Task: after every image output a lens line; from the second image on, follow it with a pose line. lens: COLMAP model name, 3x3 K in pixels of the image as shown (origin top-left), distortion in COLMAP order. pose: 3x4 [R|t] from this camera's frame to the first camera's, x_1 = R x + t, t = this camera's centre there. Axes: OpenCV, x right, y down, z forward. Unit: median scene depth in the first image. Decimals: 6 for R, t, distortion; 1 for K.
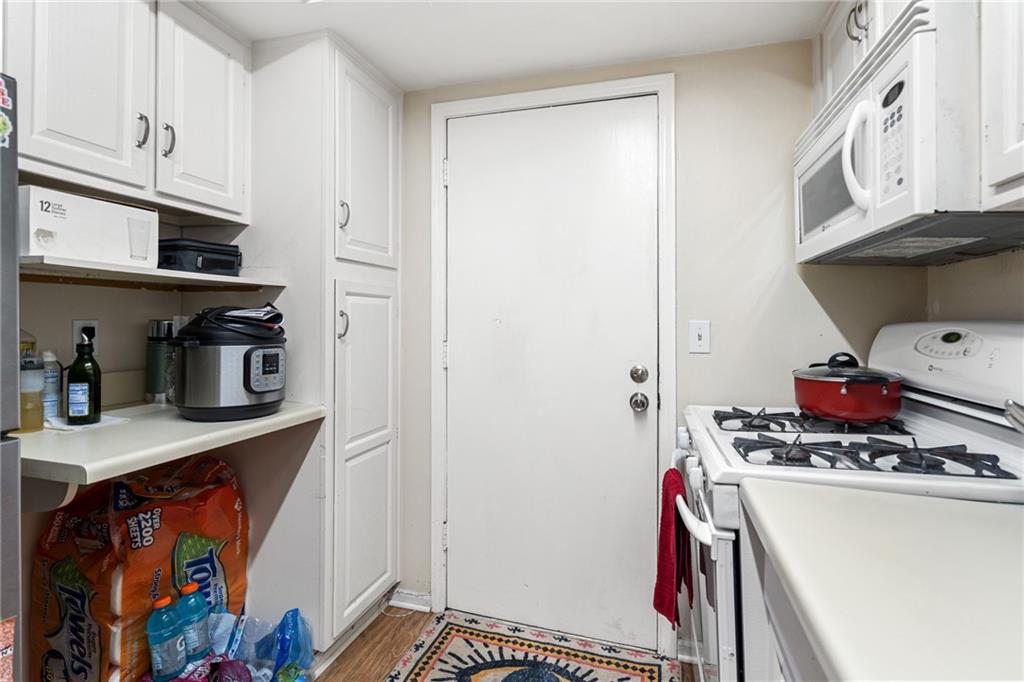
lens RADIAL K [[468.9, 0, 502.3], [0, 468.9, 328.0], [0, 0, 1]] dist [-0.002340, 0.001224]
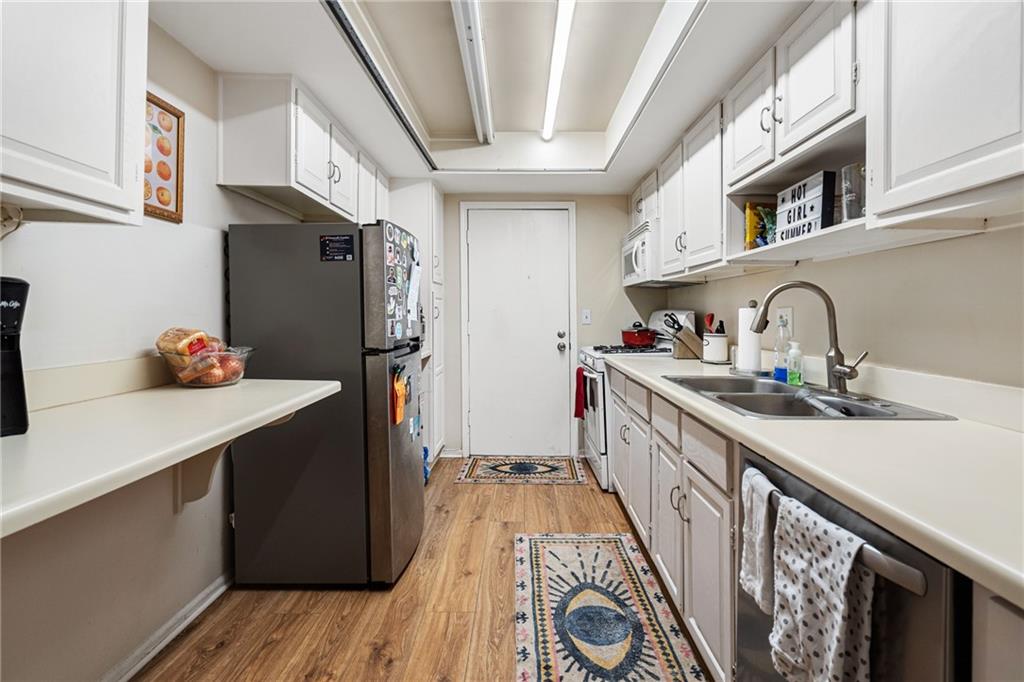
lens RADIAL K [[468.9, 0, 505.9], [0, 468.9, 320.7], [0, 0, 1]] dist [-0.002340, 0.001224]
pose [[0.962121, -0.008699, 0.272484, -0.614851], [0.009023, 0.999959, 0.000063, 0.033732], [-0.272473, 0.002398, 0.962160, -1.160148]]
